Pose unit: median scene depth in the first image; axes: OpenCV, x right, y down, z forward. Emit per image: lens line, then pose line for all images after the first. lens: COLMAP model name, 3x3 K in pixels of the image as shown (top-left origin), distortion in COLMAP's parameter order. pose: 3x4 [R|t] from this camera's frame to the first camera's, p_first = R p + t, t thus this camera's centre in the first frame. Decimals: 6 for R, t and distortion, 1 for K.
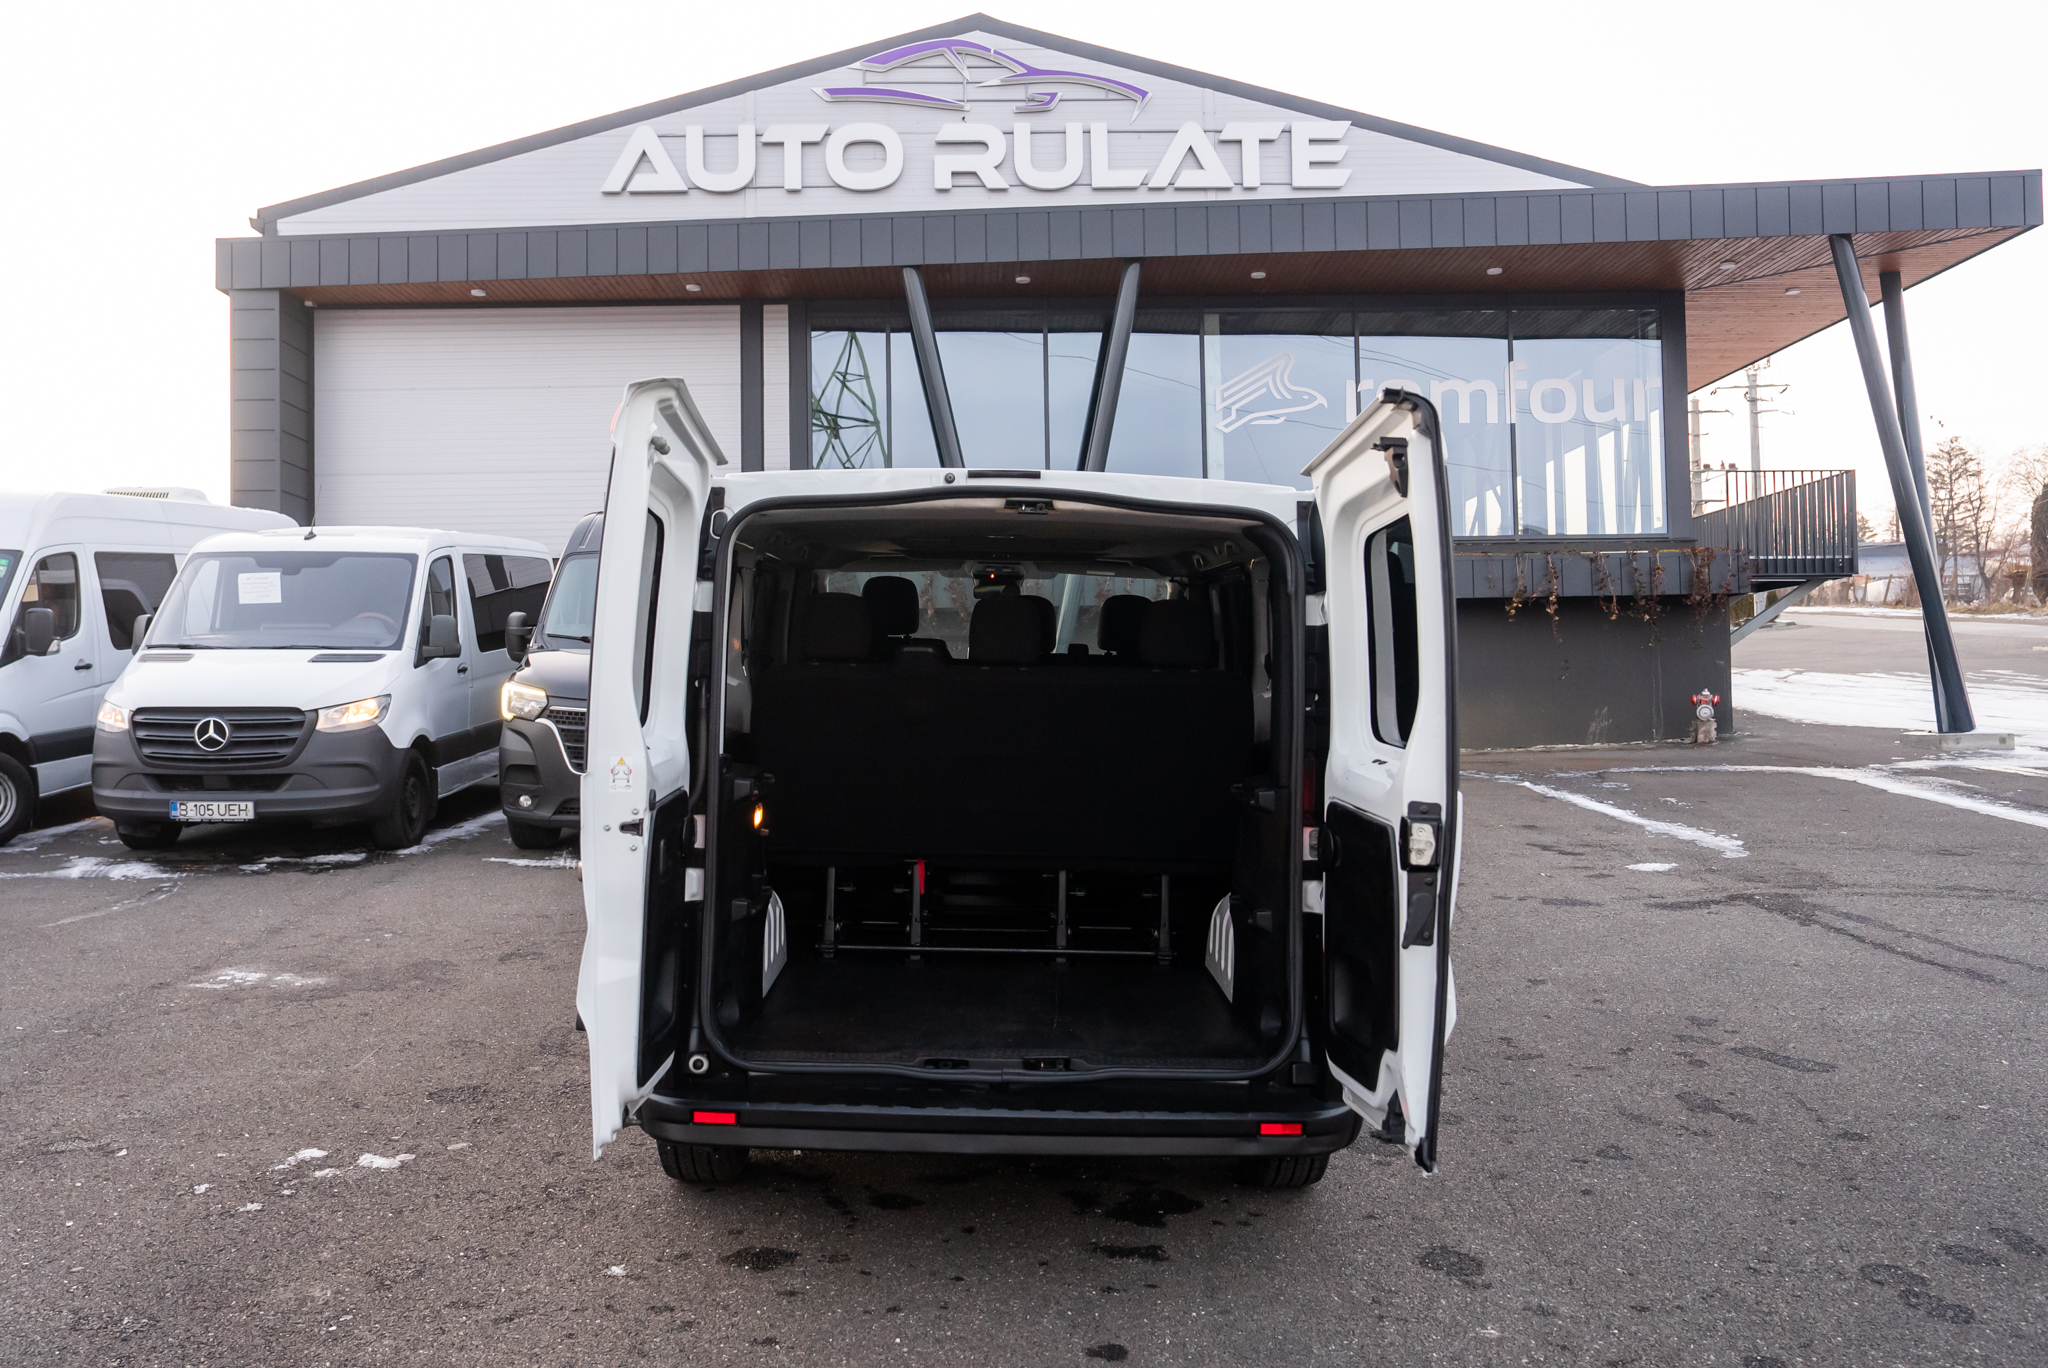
lens RADIAL K [[1761.7, 0, 1023.8], [0, 1761.7, 690.2], [0, 0, 1]] dist [-0.043533, 0.038578]
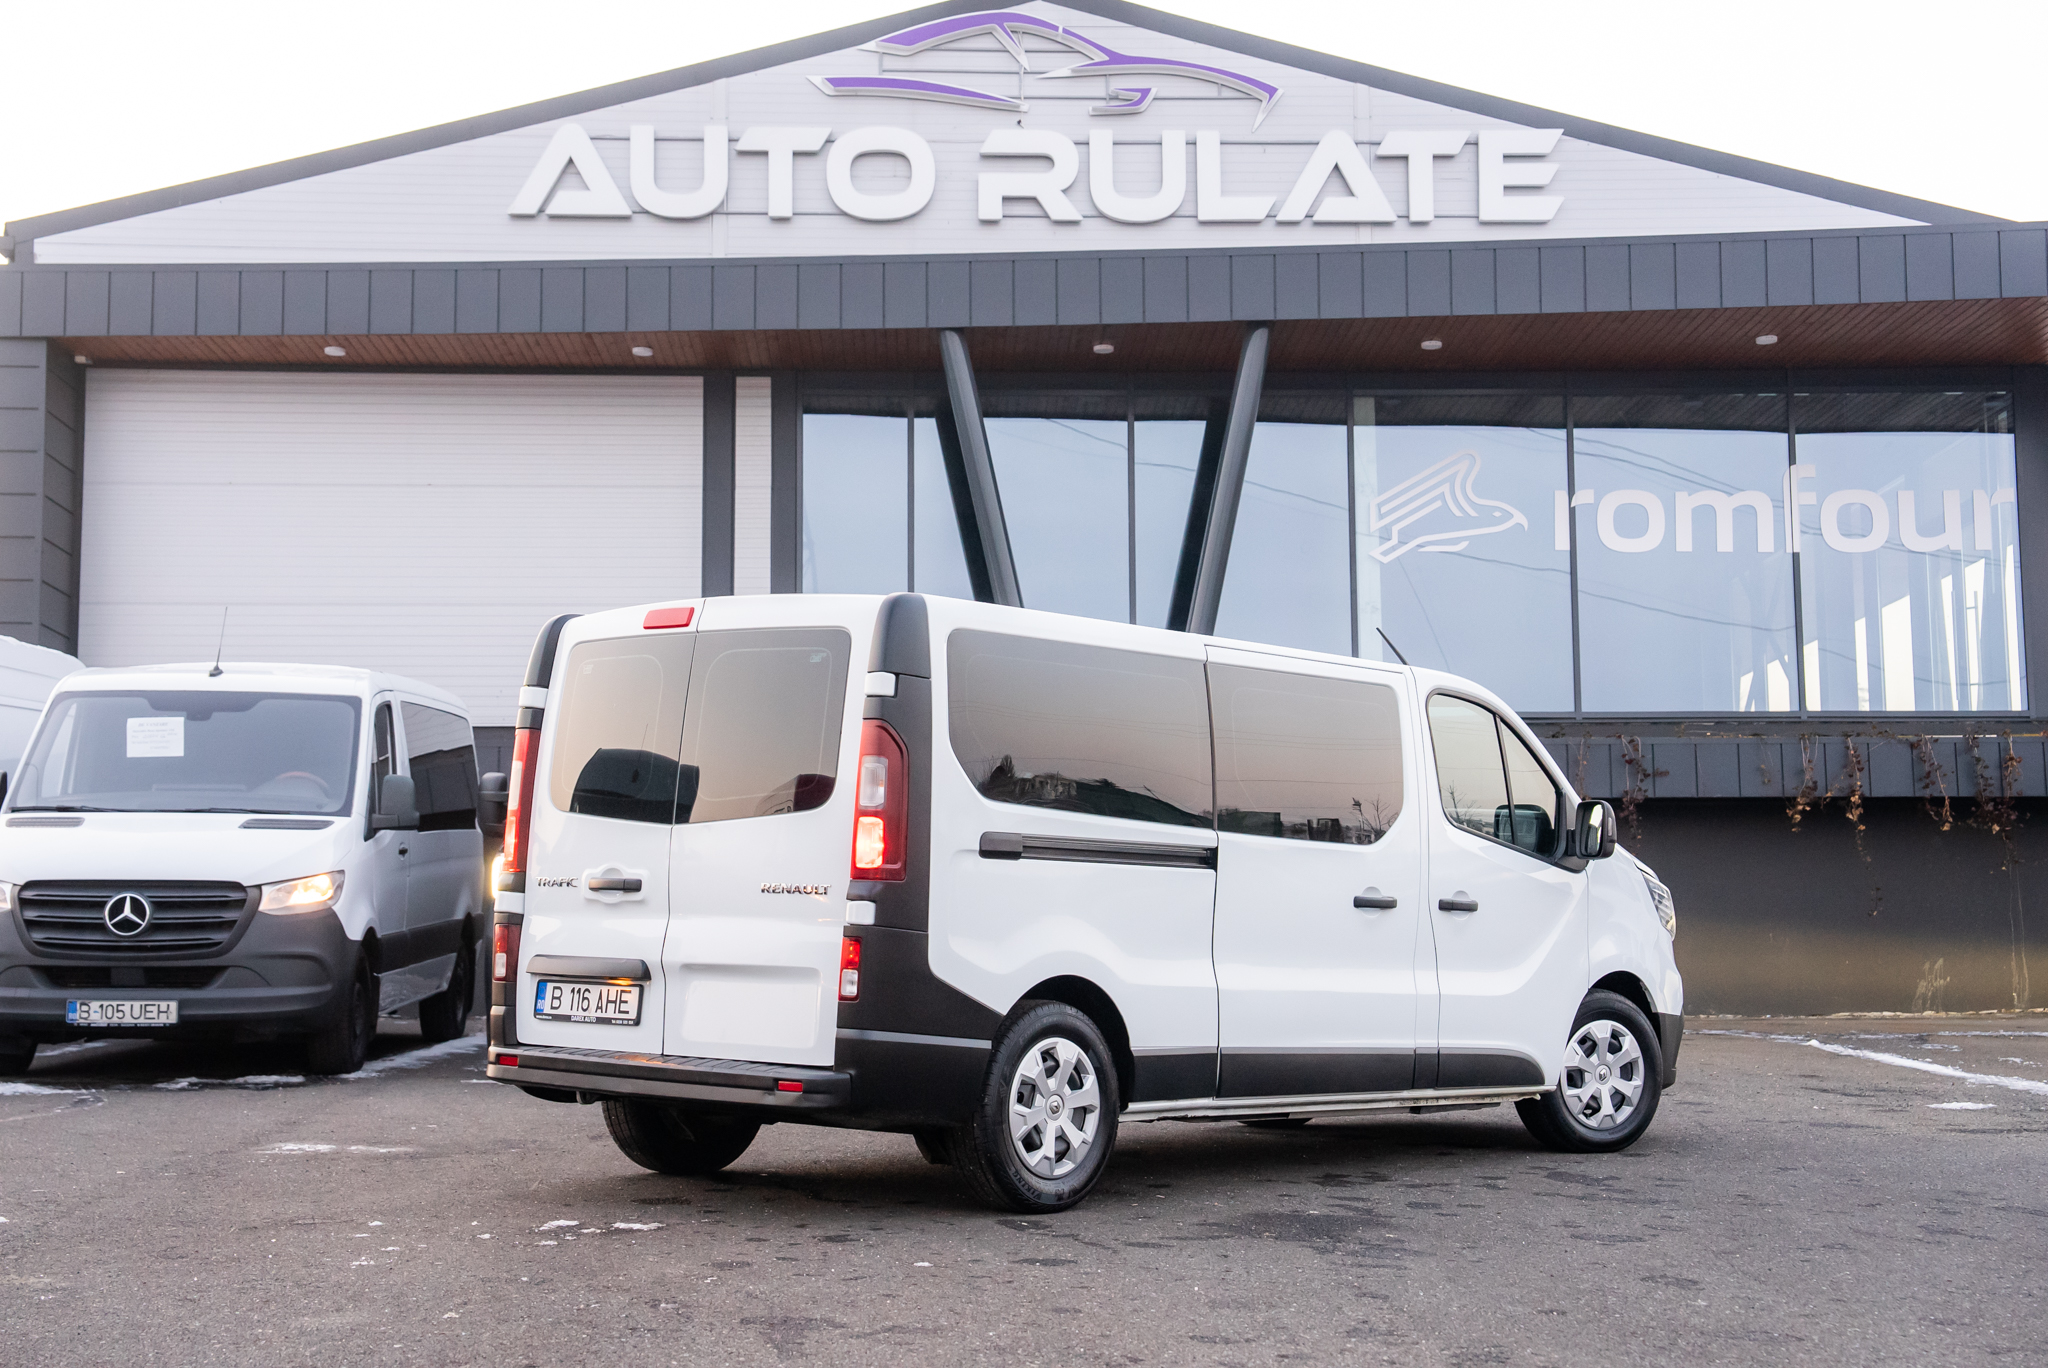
lens RADIAL K [[3046.5, 0, 1021.8], [0, 3046.5, 694.7], [0, 0, 1]] dist [0.195818, 0.000000]
pose [[0.999890, 0.011733, 0.009114, -0.043880], [-0.010706, 0.994361, -0.105502, 0.040077], [-0.010300, 0.105392, 0.994377, -0.229944]]
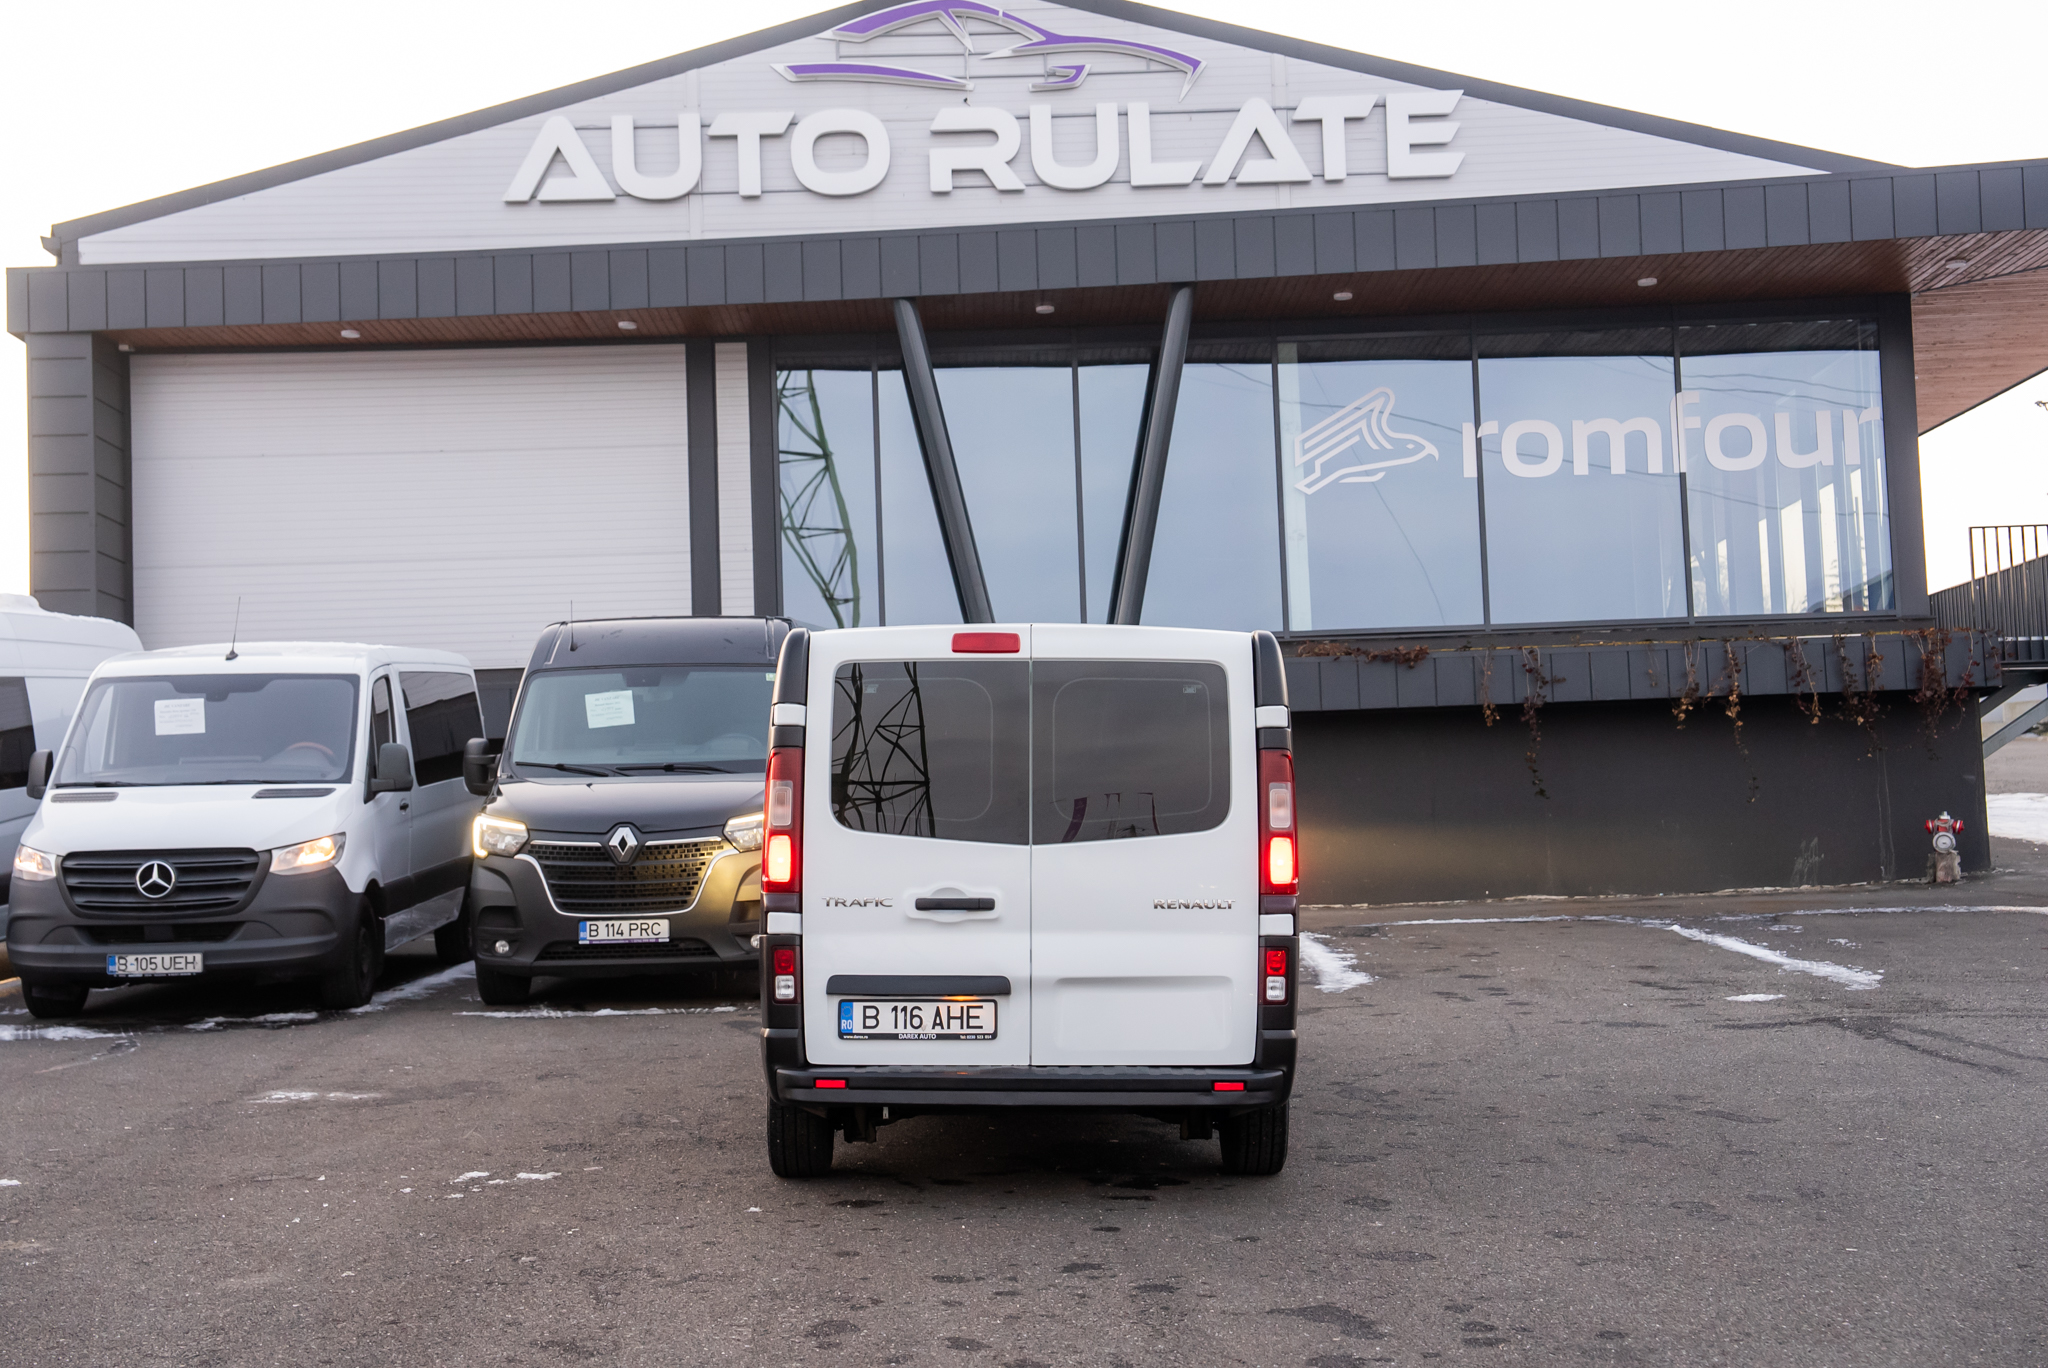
lens RADIAL K [[2908.8, 0, 1025.8], [0, 2908.8, 683.6], [0, 0, 1]] dist [0.173182, 0.000000]
pose [[0.999748, -0.018748, -0.012312, 0.003937], [0.017974, 0.998020, -0.060267, 0.014075], [0.013418, 0.060030, 0.998106, -0.303090]]
